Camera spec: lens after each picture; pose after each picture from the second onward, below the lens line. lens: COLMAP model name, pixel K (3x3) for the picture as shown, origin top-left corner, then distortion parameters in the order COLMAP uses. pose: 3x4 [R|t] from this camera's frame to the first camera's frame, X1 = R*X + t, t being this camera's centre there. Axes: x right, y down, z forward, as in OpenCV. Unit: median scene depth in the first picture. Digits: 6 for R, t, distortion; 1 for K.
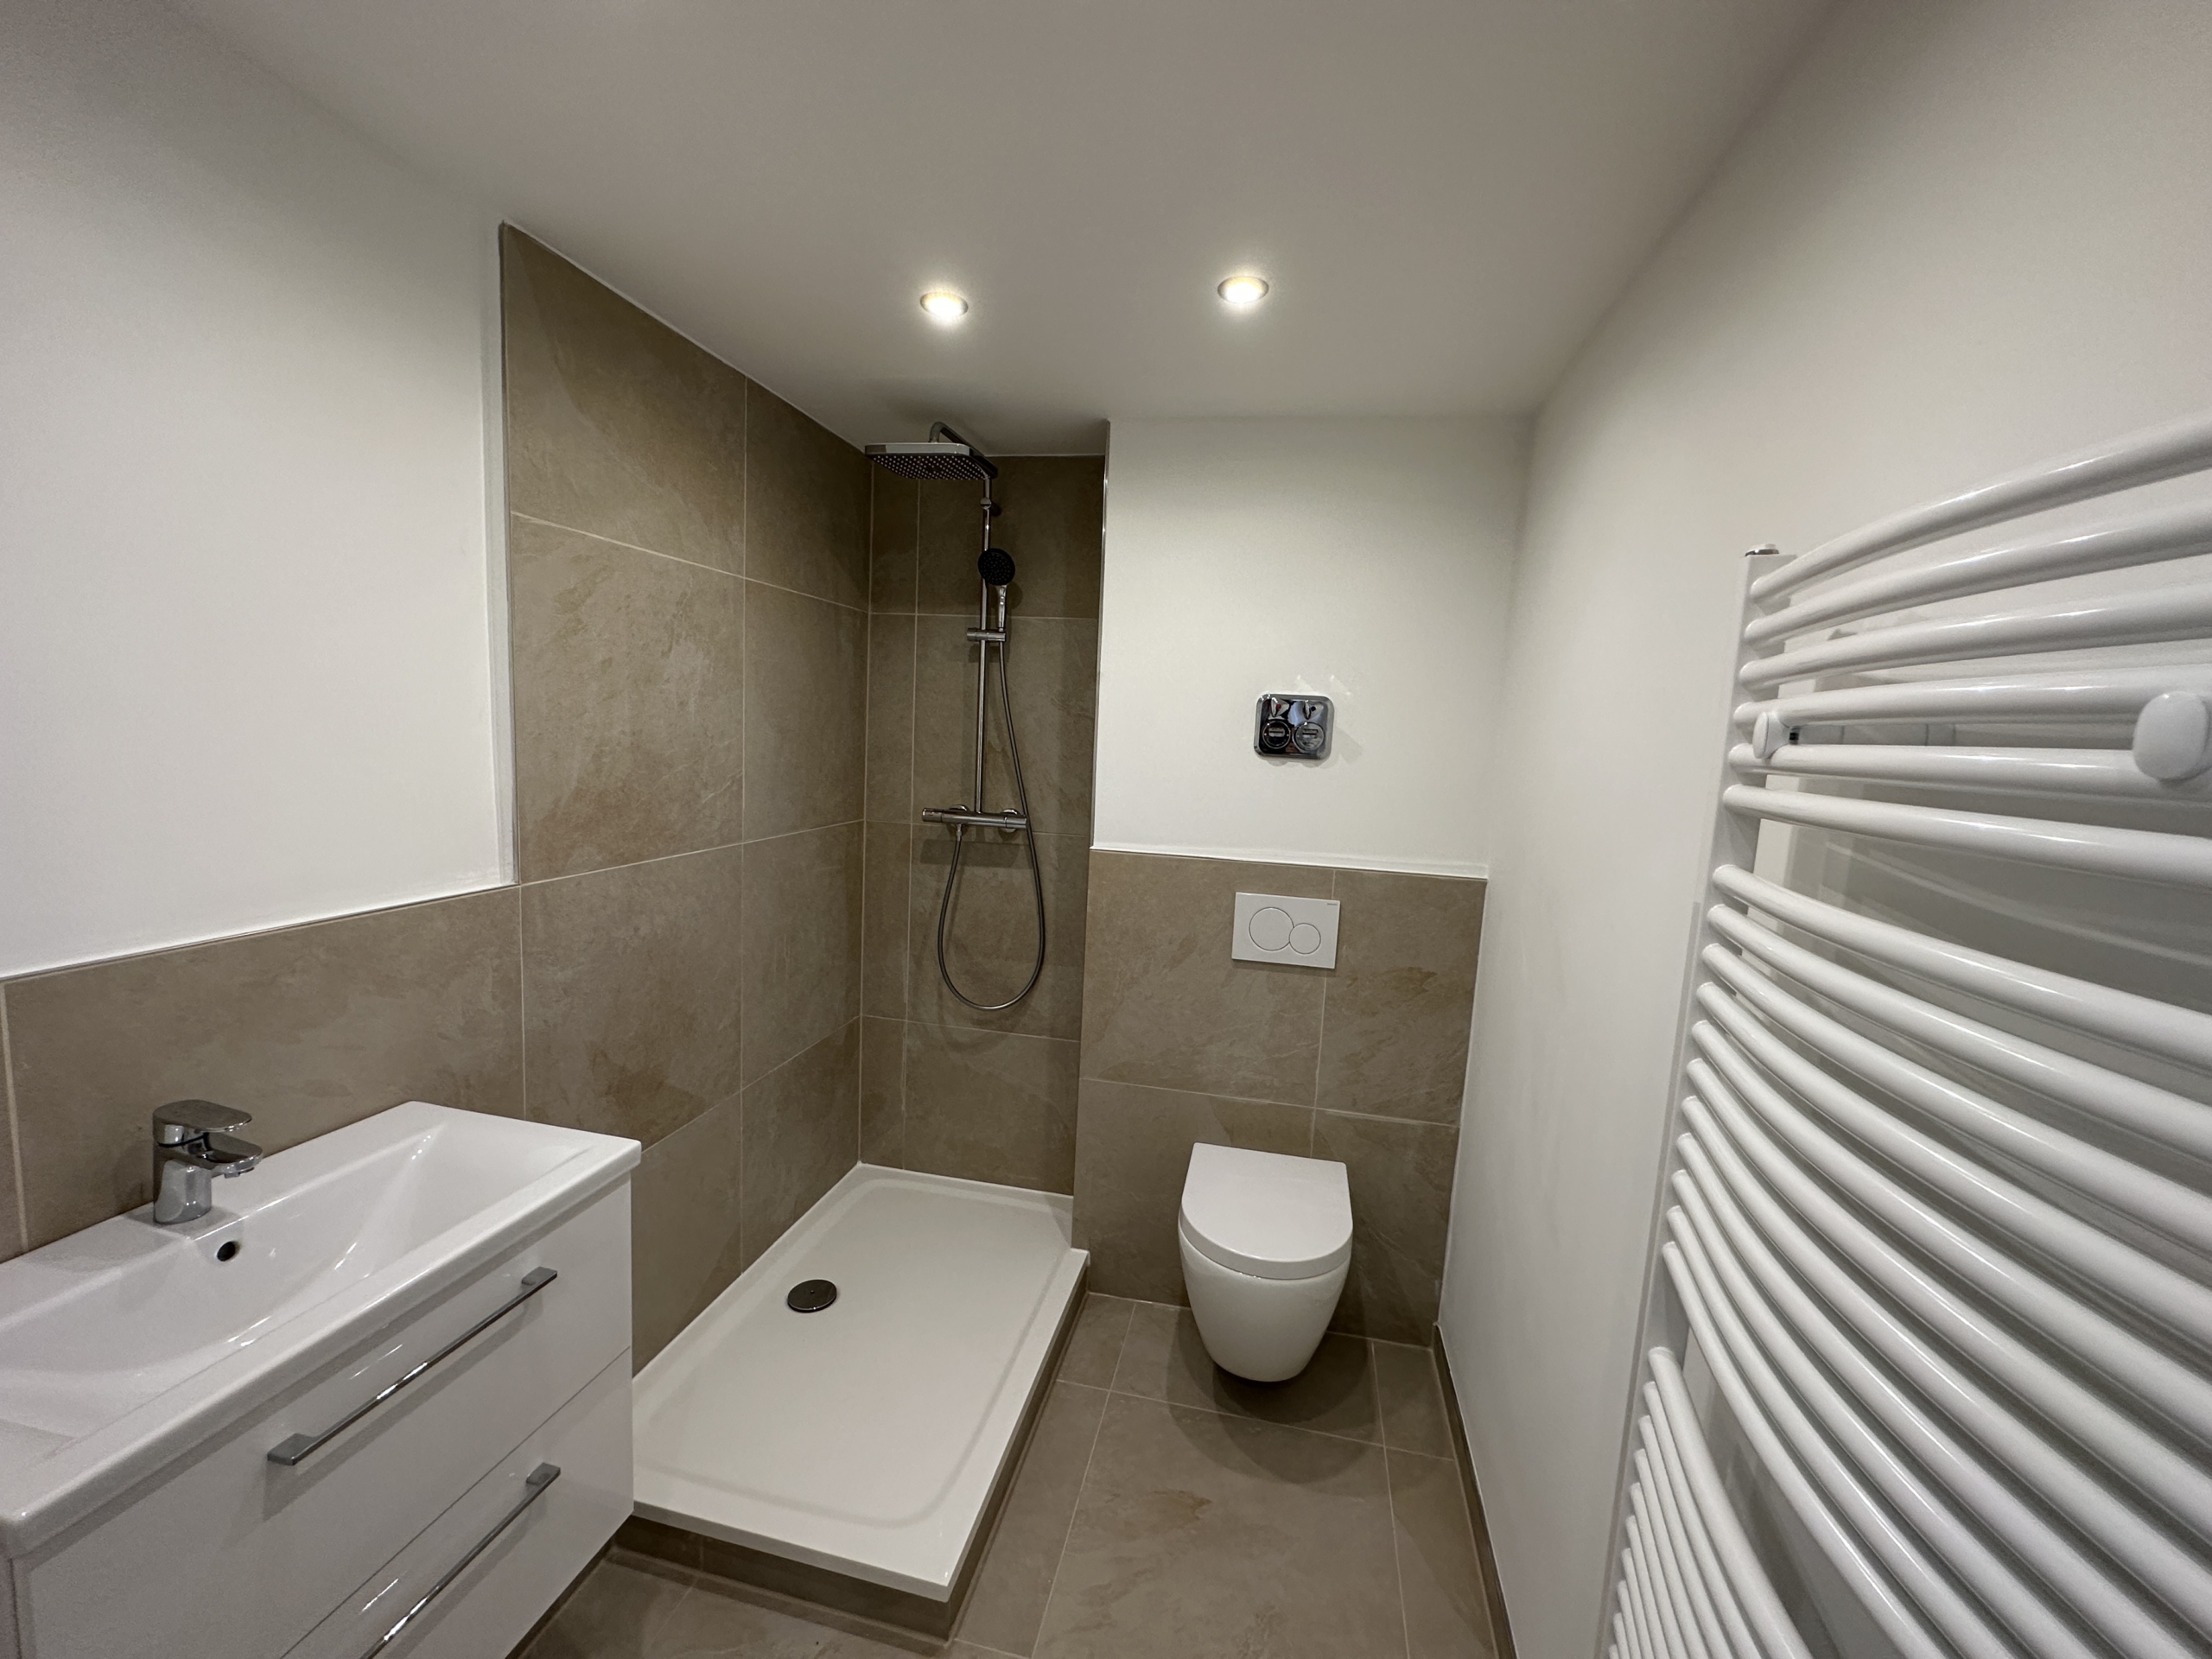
lens RADIAL K [[886.8, 0, 1108.6], [0, 886.8, 826.2], [0, 0, 1]] dist [-0.004484, 0.001192]
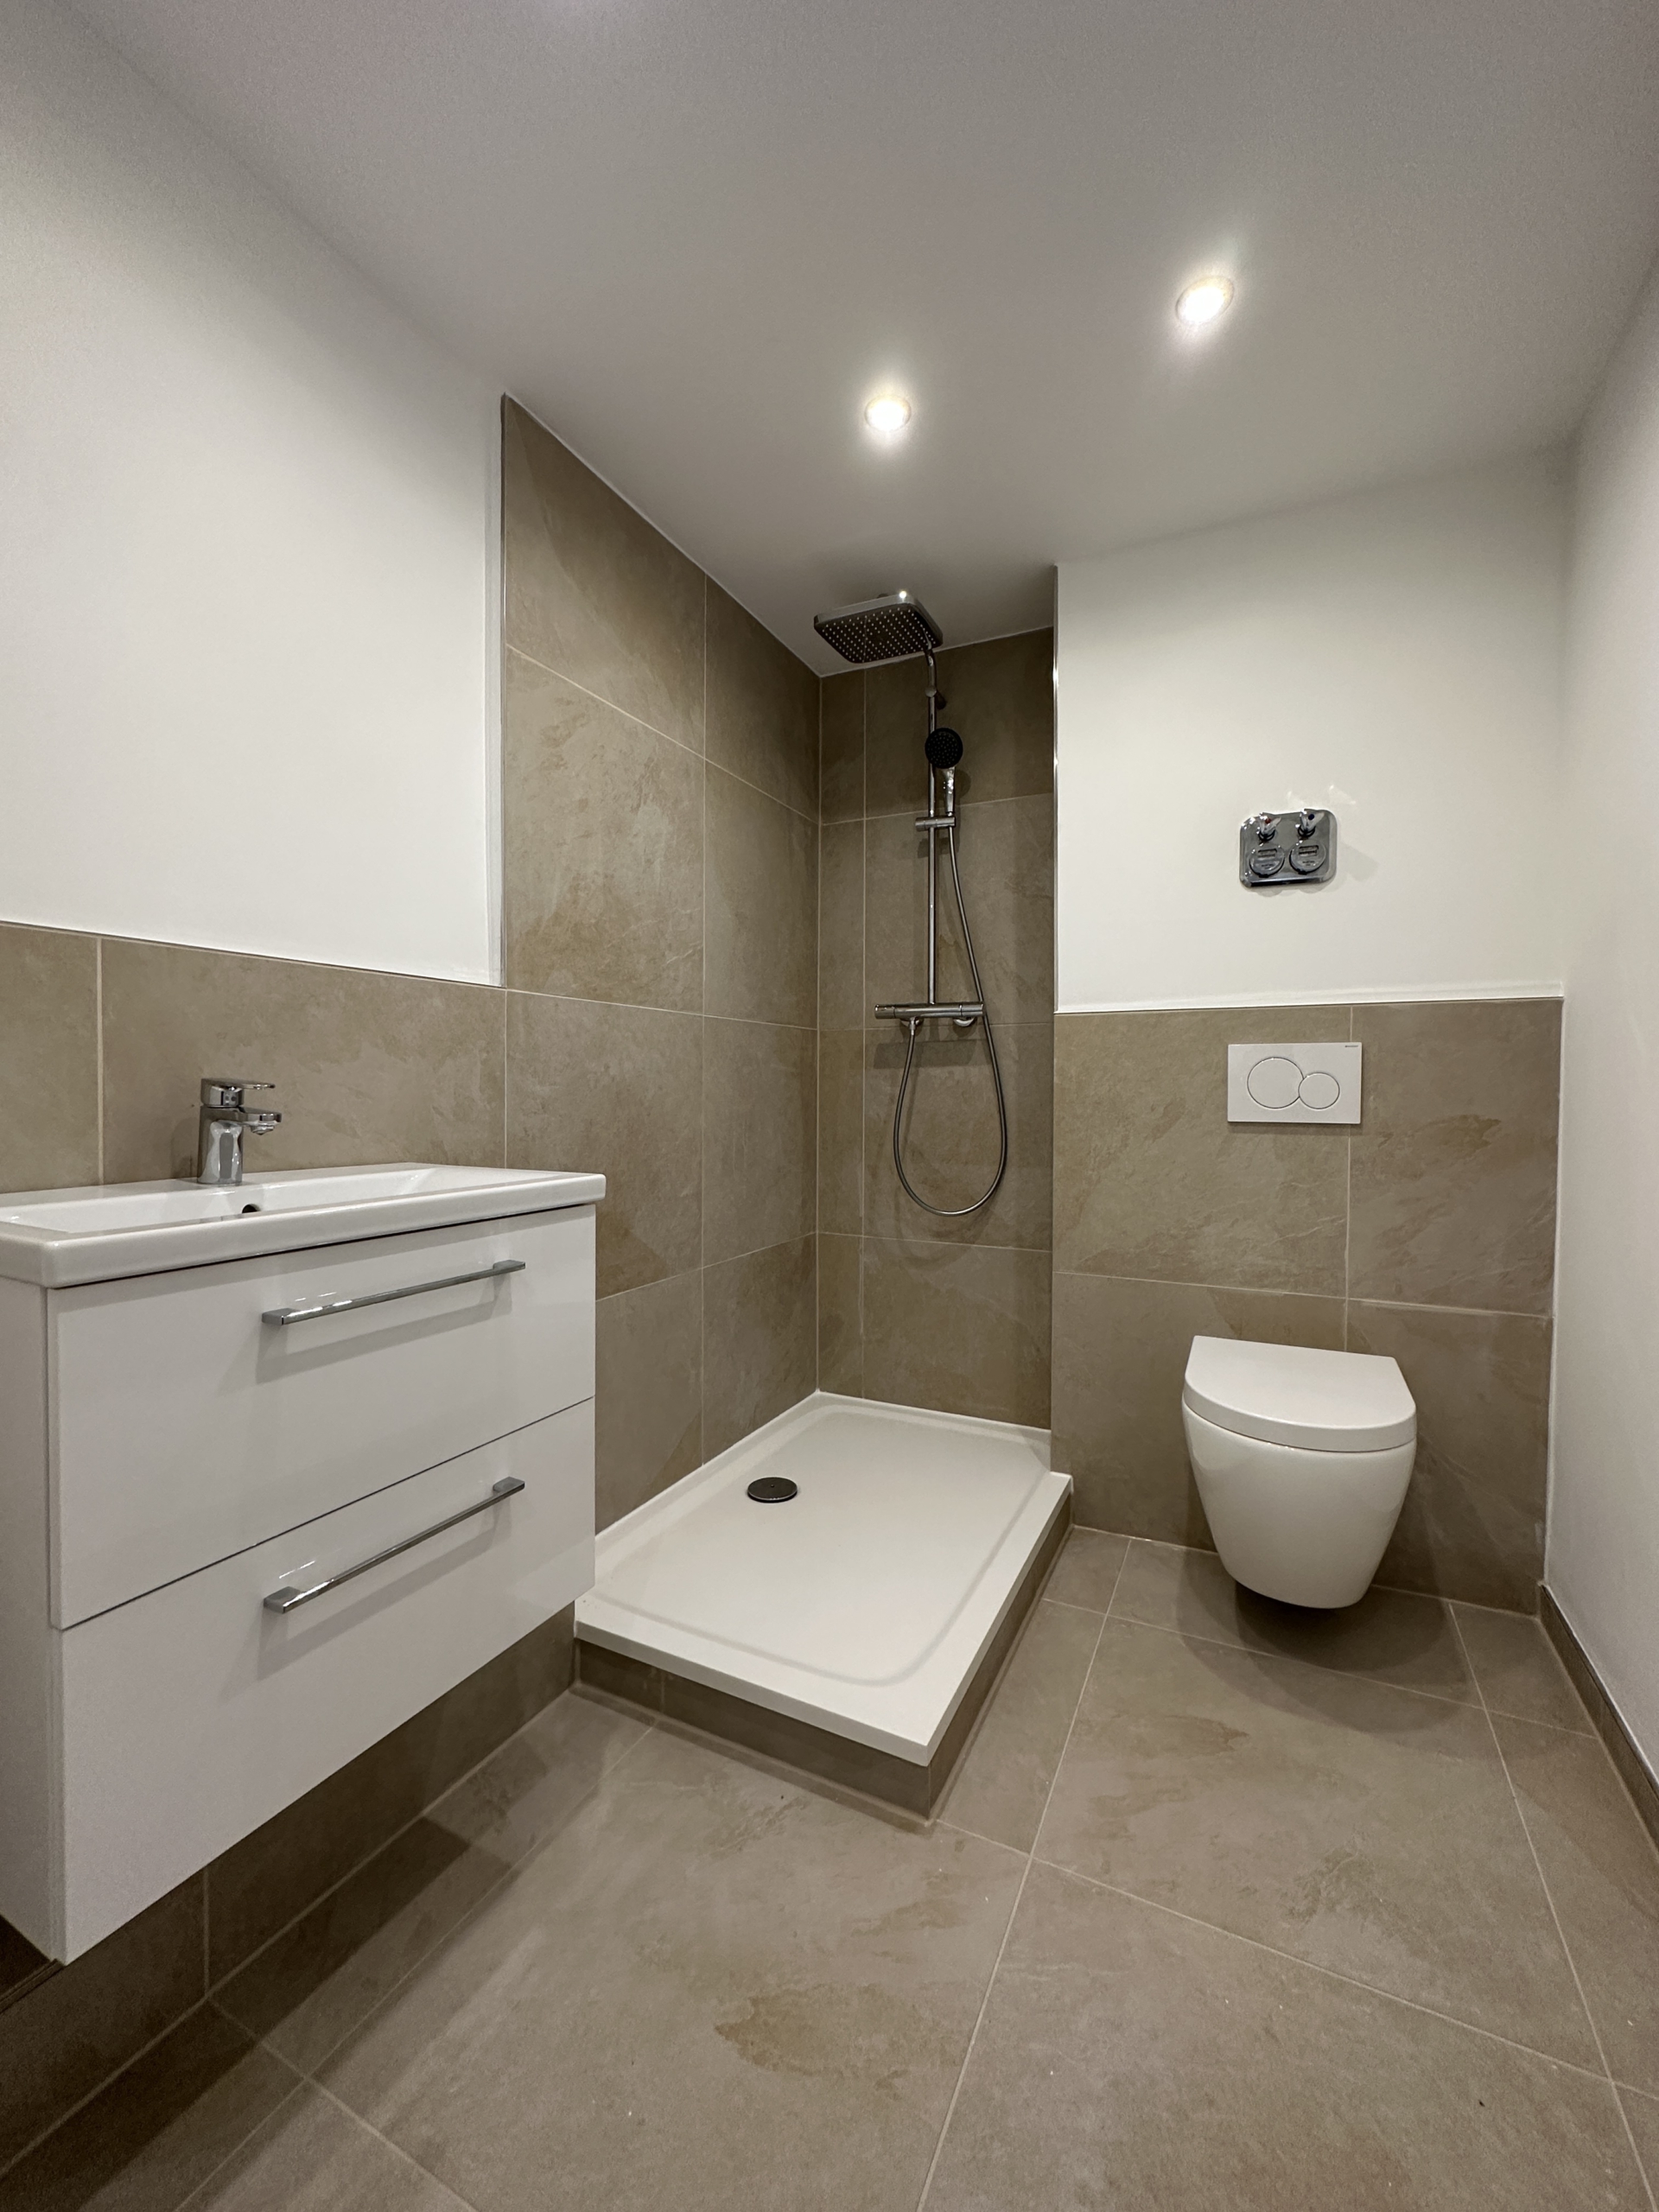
lens RADIAL K [[886.8, 0, 830.2], [0, 886.8, 1106.4], [0, 0, 1]] dist [-0.004484, 0.001192]
pose [[0.968224, -0.041614, -0.246596, -0.025227], [0.016496, 0.994538, -0.103063, 0.232022], [0.249538, 0.095720, 0.963623, 0.065143]]
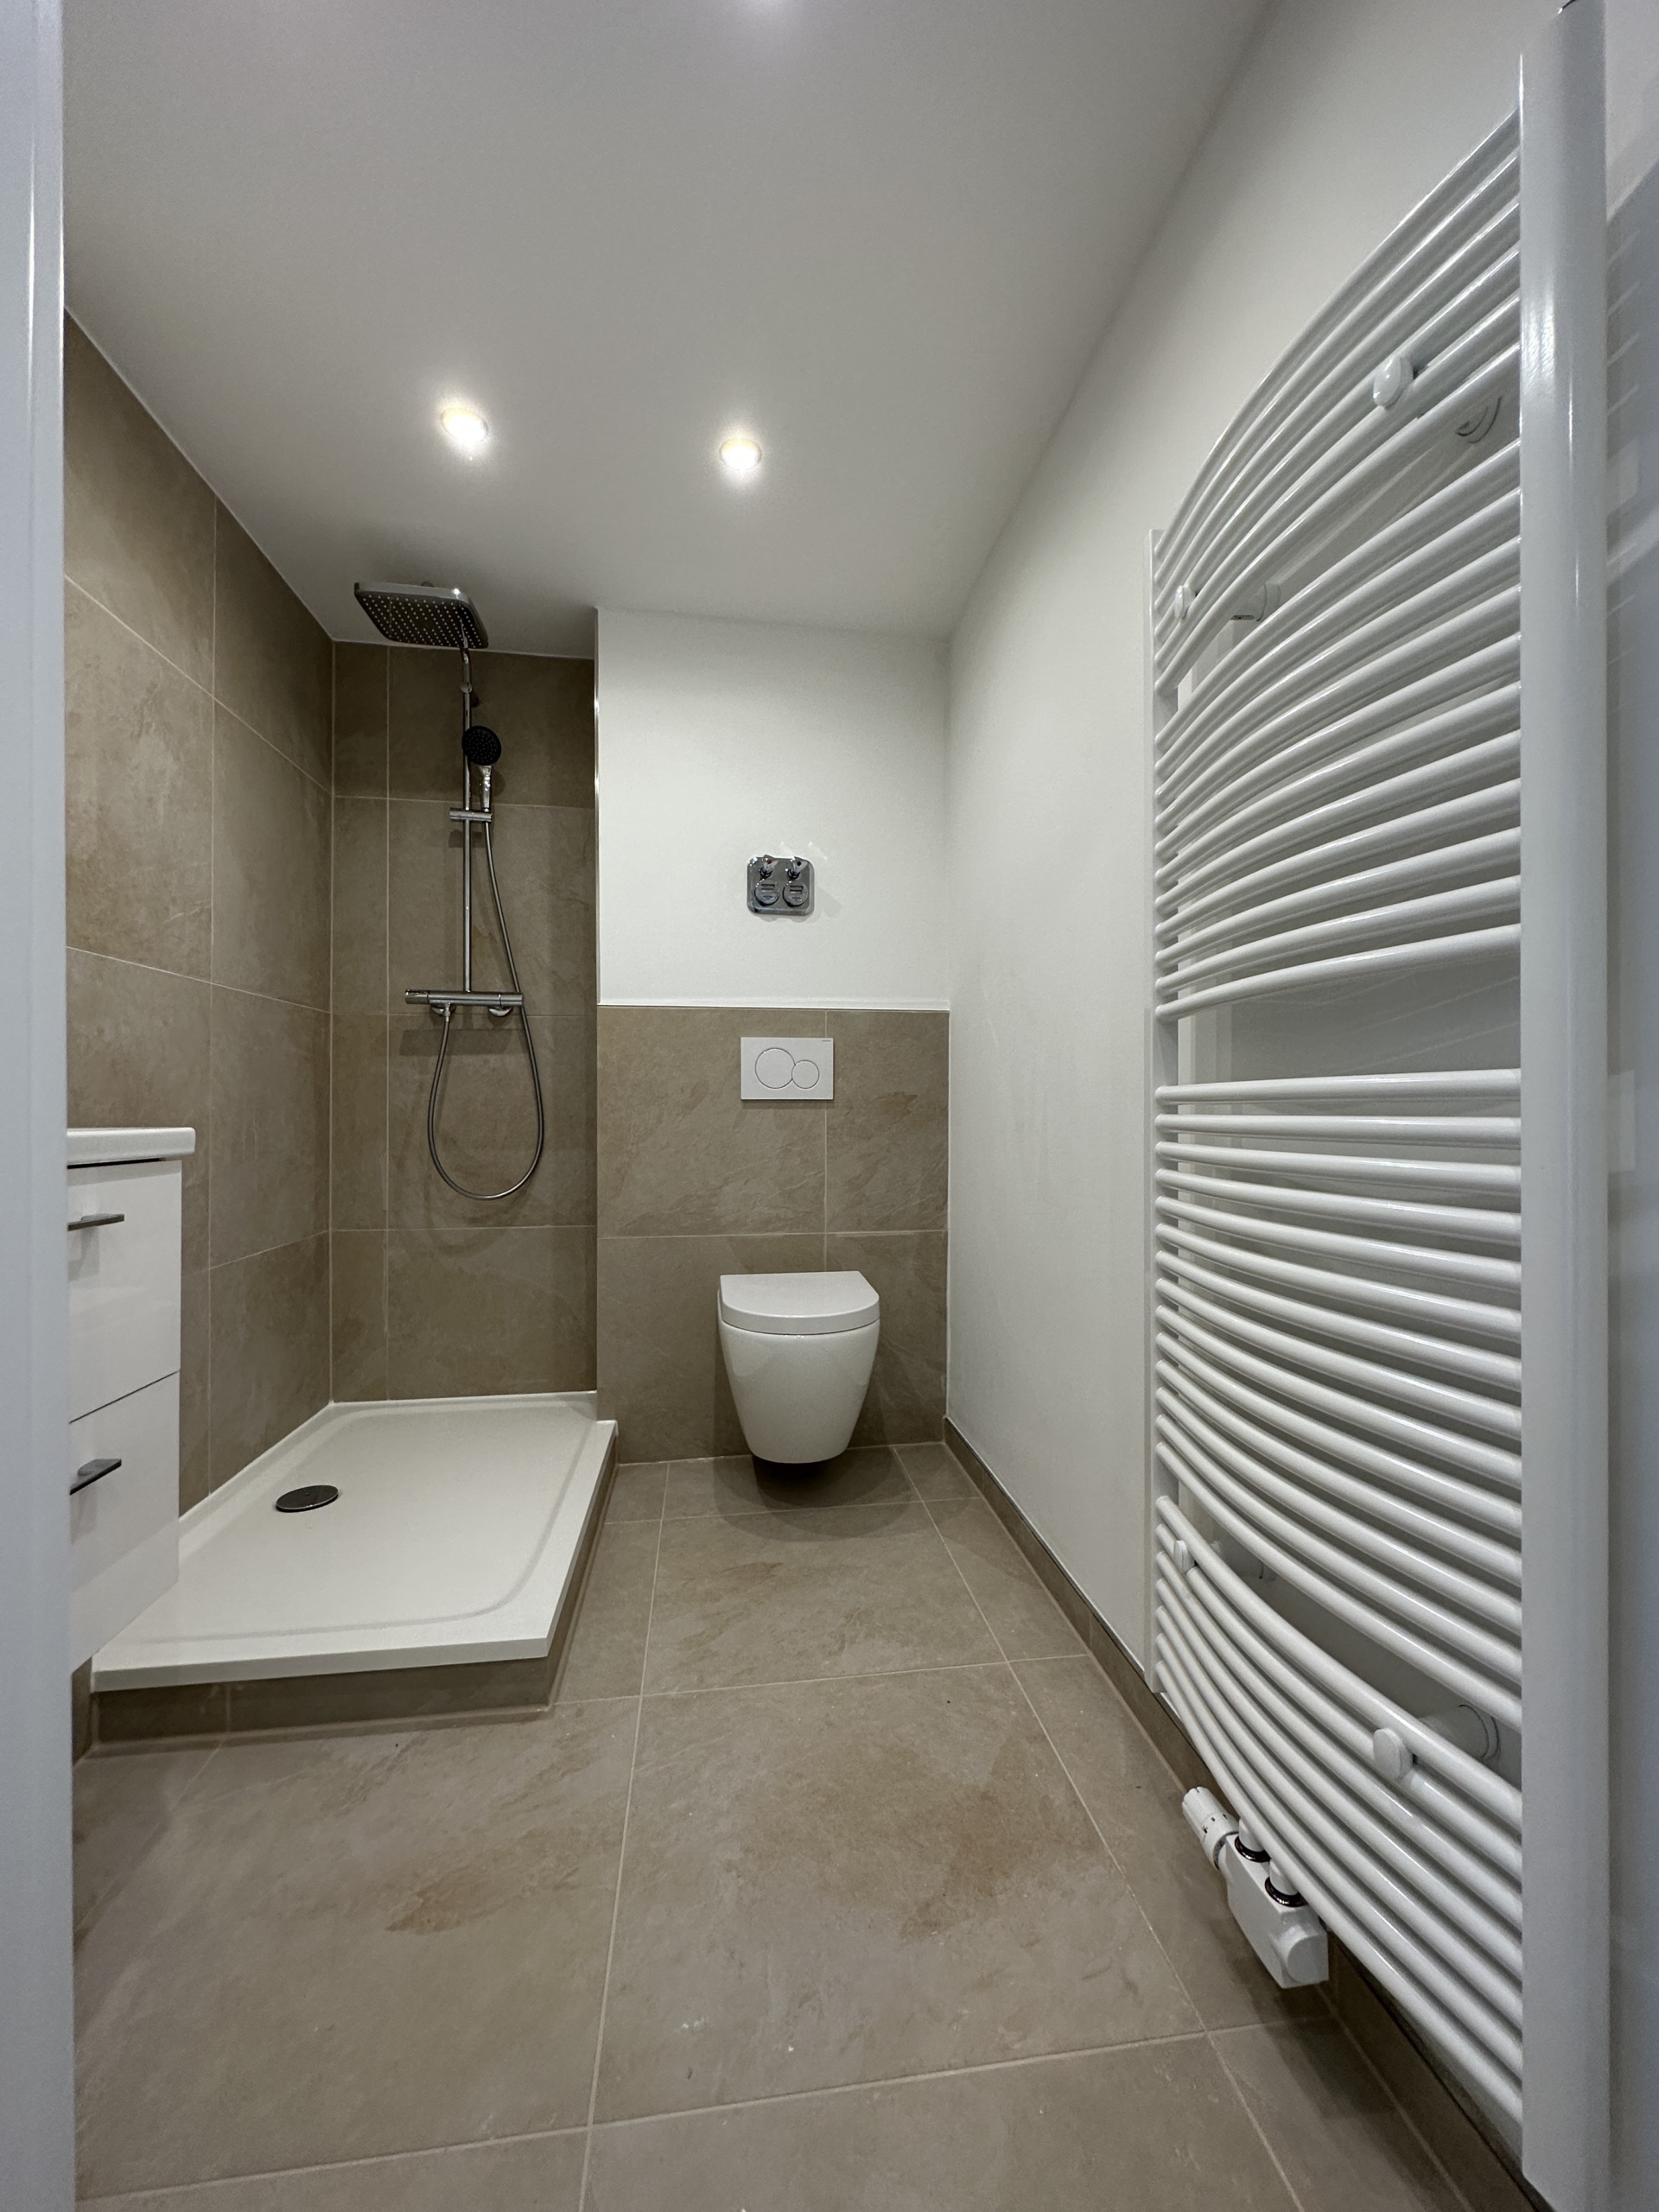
lens RADIAL K [[886.8, 0, 832.7], [0, 886.8, 1106.1], [0, 0, 1]] dist [-0.004484, 0.001192]
pose [[0.937710, -0.049609, 0.343859, -0.135150], [0.087556, 0.991550, -0.095716, 0.287580], [-0.336205, 0.119861, 0.934130, -0.043953]]
